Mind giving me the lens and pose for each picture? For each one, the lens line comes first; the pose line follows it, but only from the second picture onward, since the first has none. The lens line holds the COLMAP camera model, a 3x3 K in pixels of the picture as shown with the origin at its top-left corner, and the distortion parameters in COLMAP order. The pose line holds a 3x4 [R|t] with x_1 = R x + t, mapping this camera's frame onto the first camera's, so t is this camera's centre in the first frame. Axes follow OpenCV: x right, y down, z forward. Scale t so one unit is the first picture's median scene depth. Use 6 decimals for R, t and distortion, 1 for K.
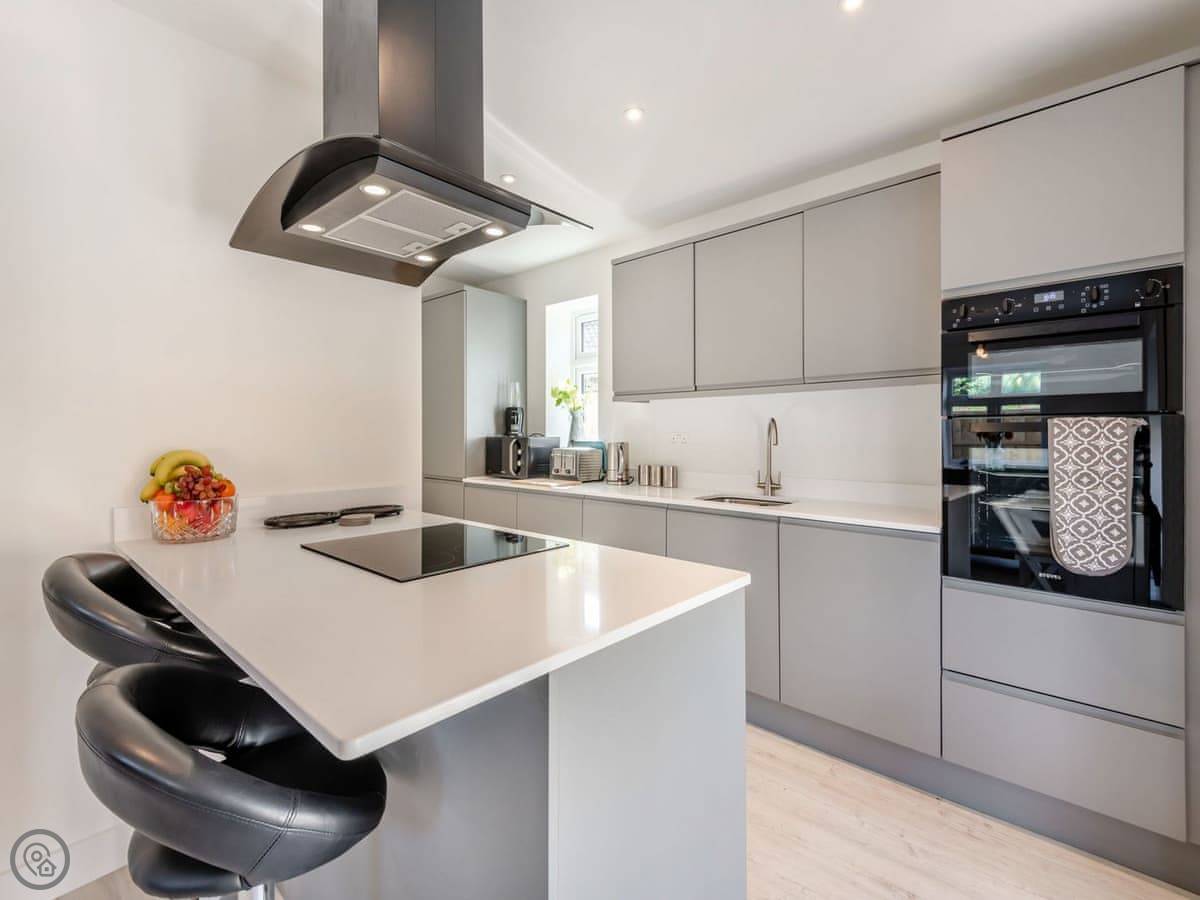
lens RADIAL K [[542.4, 0, 612.9], [0, 542.4, 435.6], [0, 0, 1]] dist [-0.001836, -0.007237]
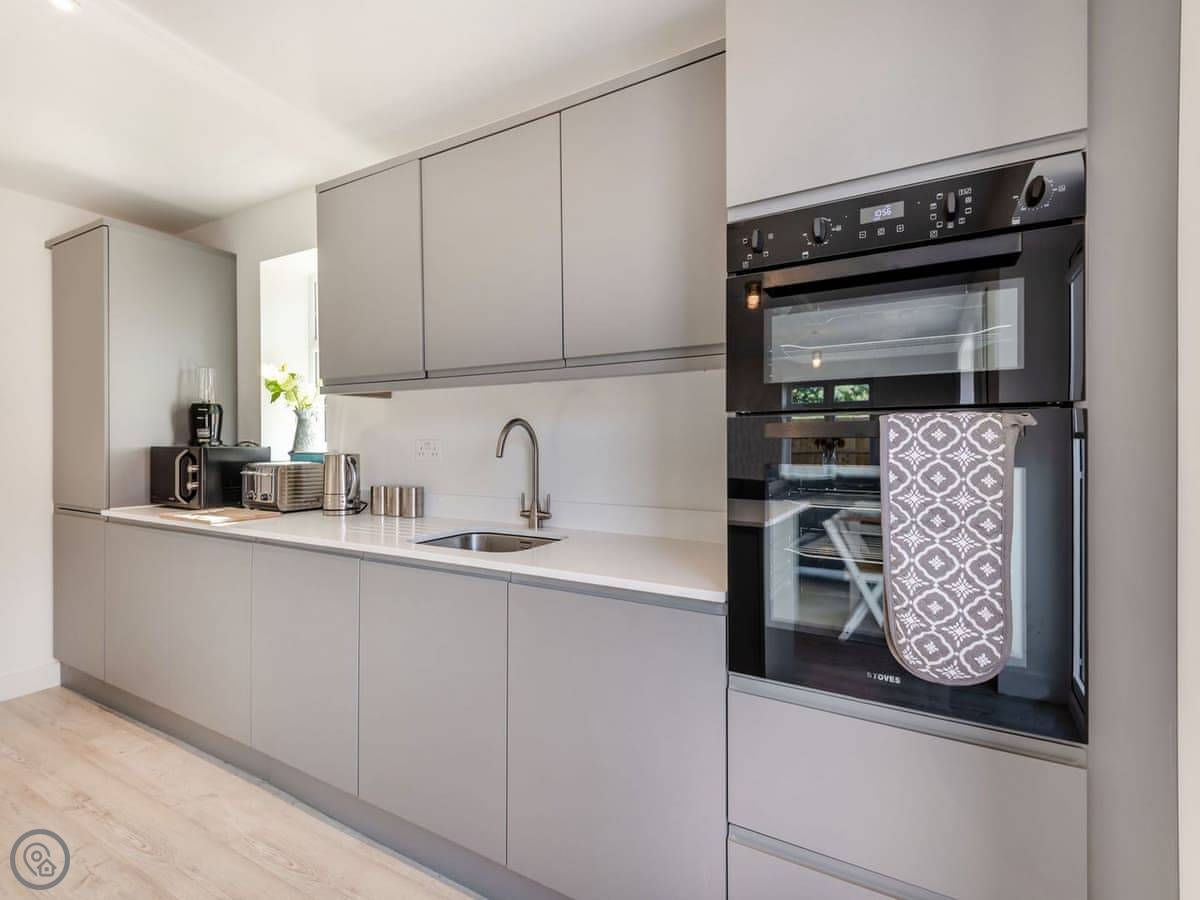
lens RADIAL K [[542.4, 0, 602.9], [0, 542.4, 446.2], [0, 0, 1]] dist [-0.001836, -0.007237]
pose [[0.976842, -0.004115, 0.213923, 0.356804], [0.002822, 0.999976, 0.006350, -0.002081], [-0.213944, -0.005599, 0.976830, 0.453758]]
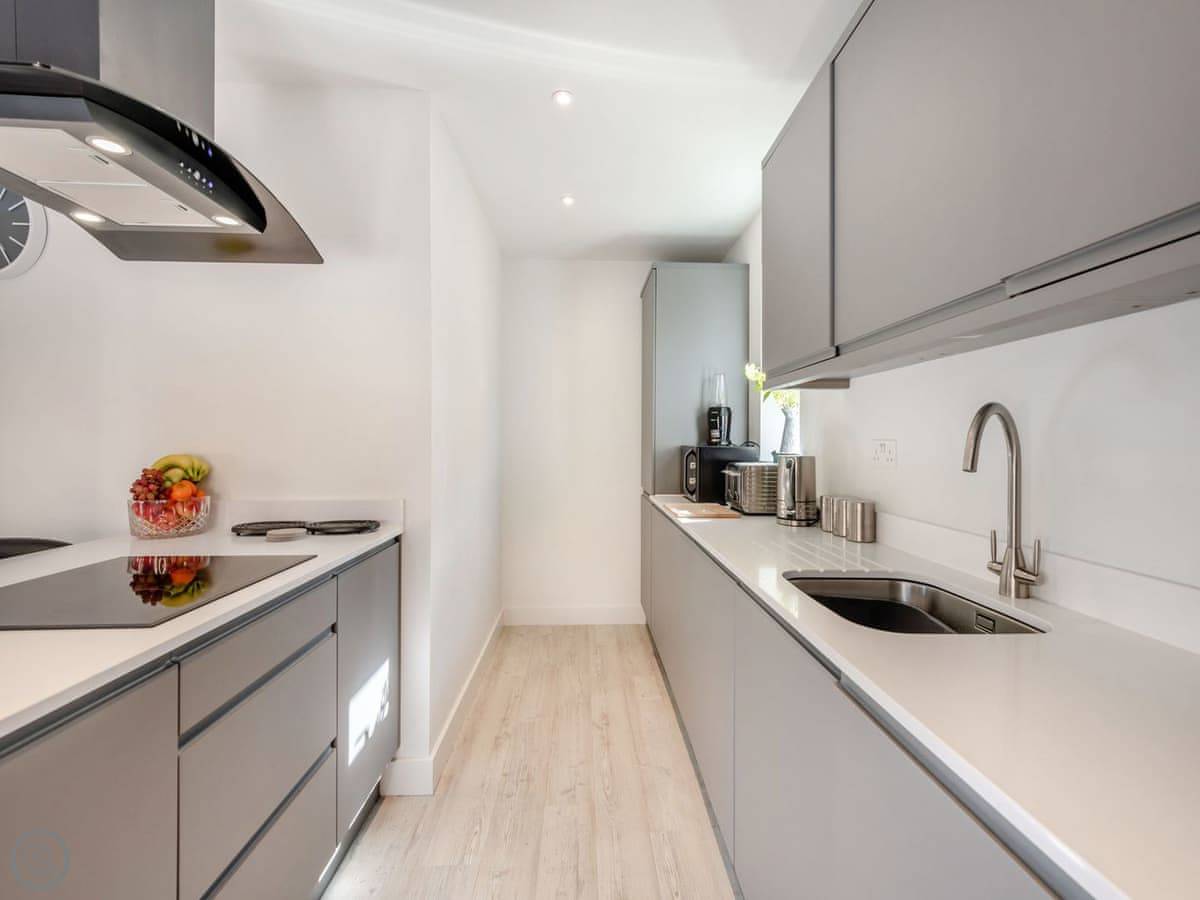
lens RADIAL K [[542.4, 0, 610.1], [0, 542.4, 445.4], [0, 0, 1]] dist [-0.001836, -0.007237]
pose [[0.705222, 0.008862, -0.708931, 0.565999], [-0.007559, 0.999959, 0.004981, -0.002038], [0.708946, 0.001846, 0.705260, 0.787055]]
